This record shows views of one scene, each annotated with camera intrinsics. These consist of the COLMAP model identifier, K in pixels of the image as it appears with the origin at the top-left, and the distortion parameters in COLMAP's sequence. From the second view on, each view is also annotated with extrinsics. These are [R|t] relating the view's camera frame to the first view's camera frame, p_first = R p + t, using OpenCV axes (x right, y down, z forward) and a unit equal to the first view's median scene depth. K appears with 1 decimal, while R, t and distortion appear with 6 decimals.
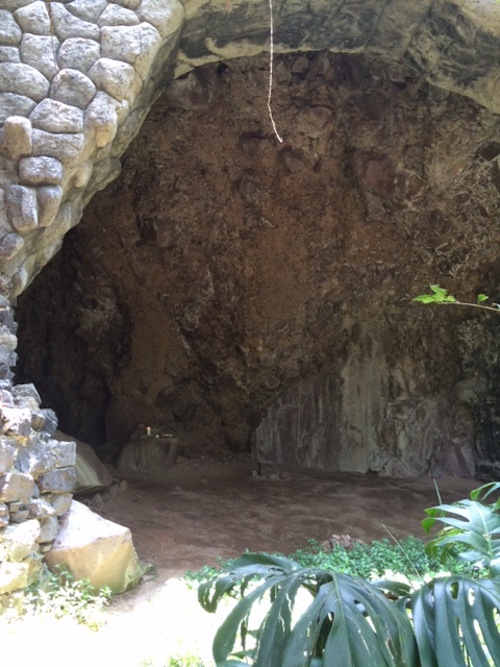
lens RADIAL K [[566.9, 0, 250.0], [0, 566.9, 333.5], [0, 0, 1]] dist [0.070306, -0.101289]
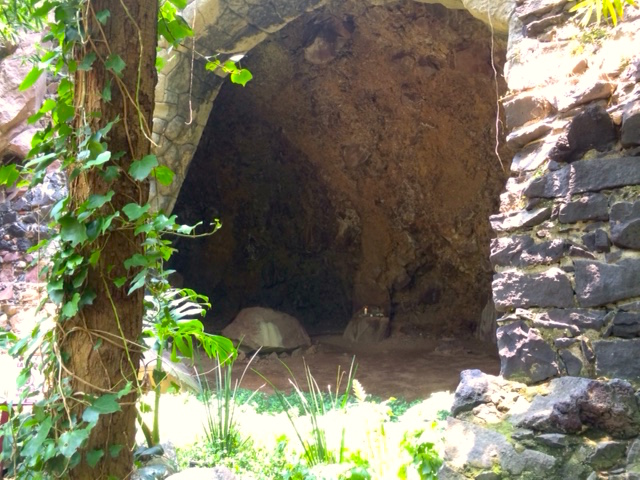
lens RADIAL K [[544.0, 0, 320.0], [0, 544.0, 240.0], [0, 0, 1]] dist [0.070306, -0.101289]
pose [[0.700308, -0.095573, -0.707414, 0.643112], [0.116913, 0.992971, -0.018413, 0.023951], [0.704201, -0.069812, 0.706560, 0.079922]]
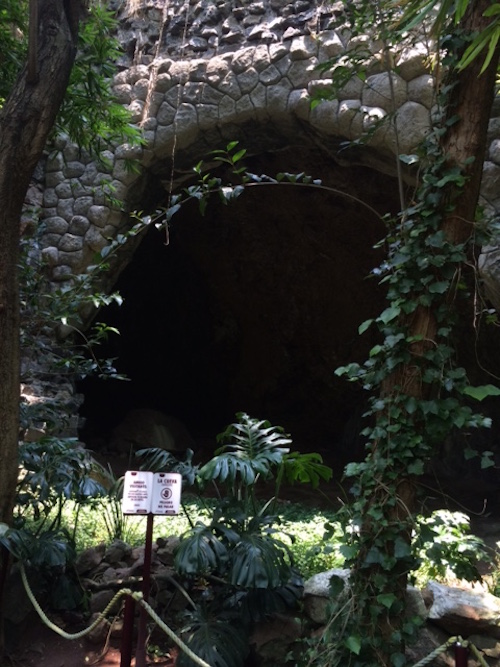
lens RADIAL K [[566.9, 0, 250.0], [0, 566.9, 333.5], [0, 0, 1]] dist [0.070306, -0.101289]
pose [[0.861936, -0.007821, -0.506957, 0.531414], [0.013247, 0.999887, 0.007099, -0.040474], [0.506844, -0.012834, 0.861942, -0.152044]]
